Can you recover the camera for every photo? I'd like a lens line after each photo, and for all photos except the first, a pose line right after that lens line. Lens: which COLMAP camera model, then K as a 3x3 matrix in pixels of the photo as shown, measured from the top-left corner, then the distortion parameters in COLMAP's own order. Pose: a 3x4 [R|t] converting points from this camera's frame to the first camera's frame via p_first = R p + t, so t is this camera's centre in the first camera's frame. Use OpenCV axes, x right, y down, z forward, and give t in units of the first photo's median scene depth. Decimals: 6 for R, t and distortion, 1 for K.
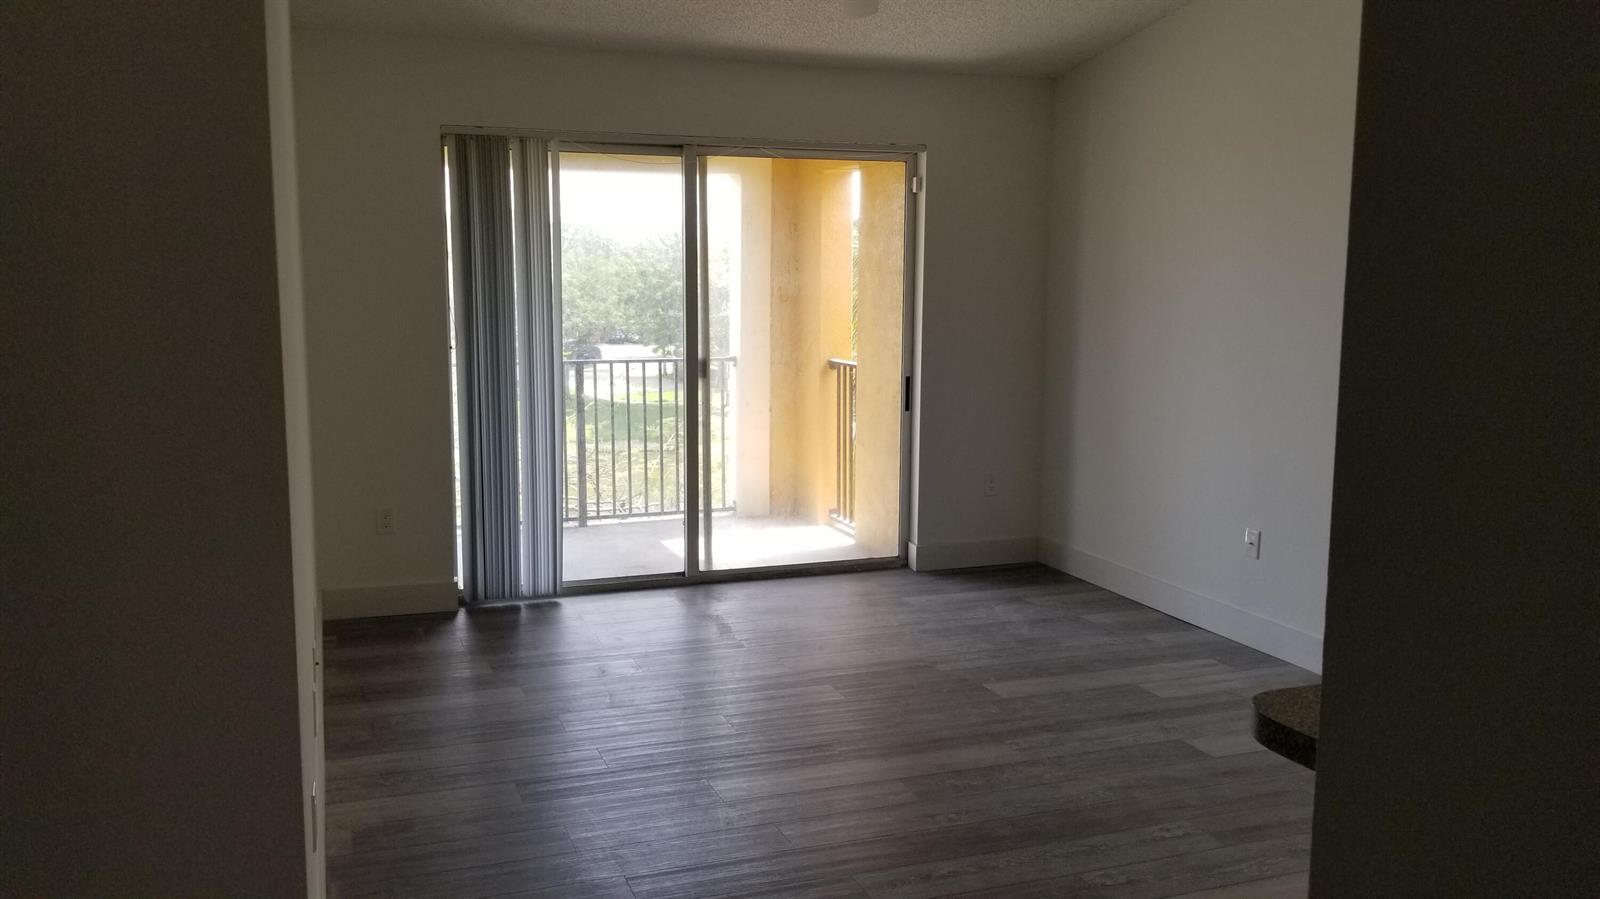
lens RADIAL K [[1273.6, 0, 714.4], [0, 1273.6, 454.7], [0, 0, 1]] dist [0.071926, -0.131067]
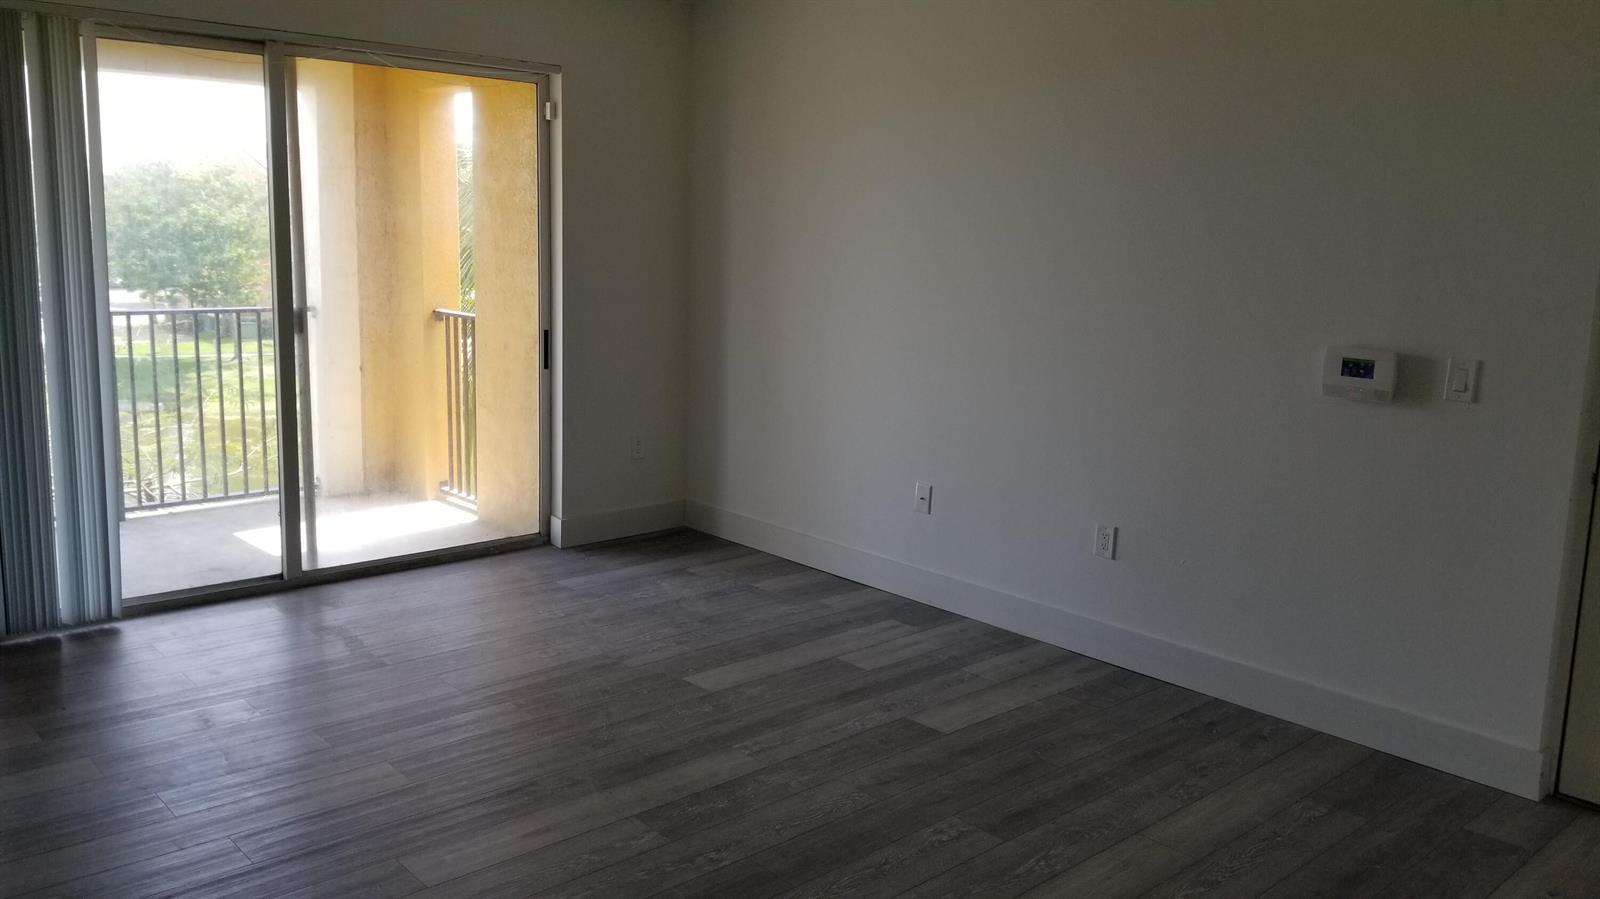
lens RADIAL K [[1273.6, 0, 776.6], [0, 1273.6, 430.7], [0, 0, 1]] dist [0.071926, -0.131067]
pose [[0.914346, -0.042011, 0.402749, -0.065231], [0.032853, 0.999021, 0.029624, -0.013197], [-0.403600, -0.013855, 0.914831, 0.134754]]
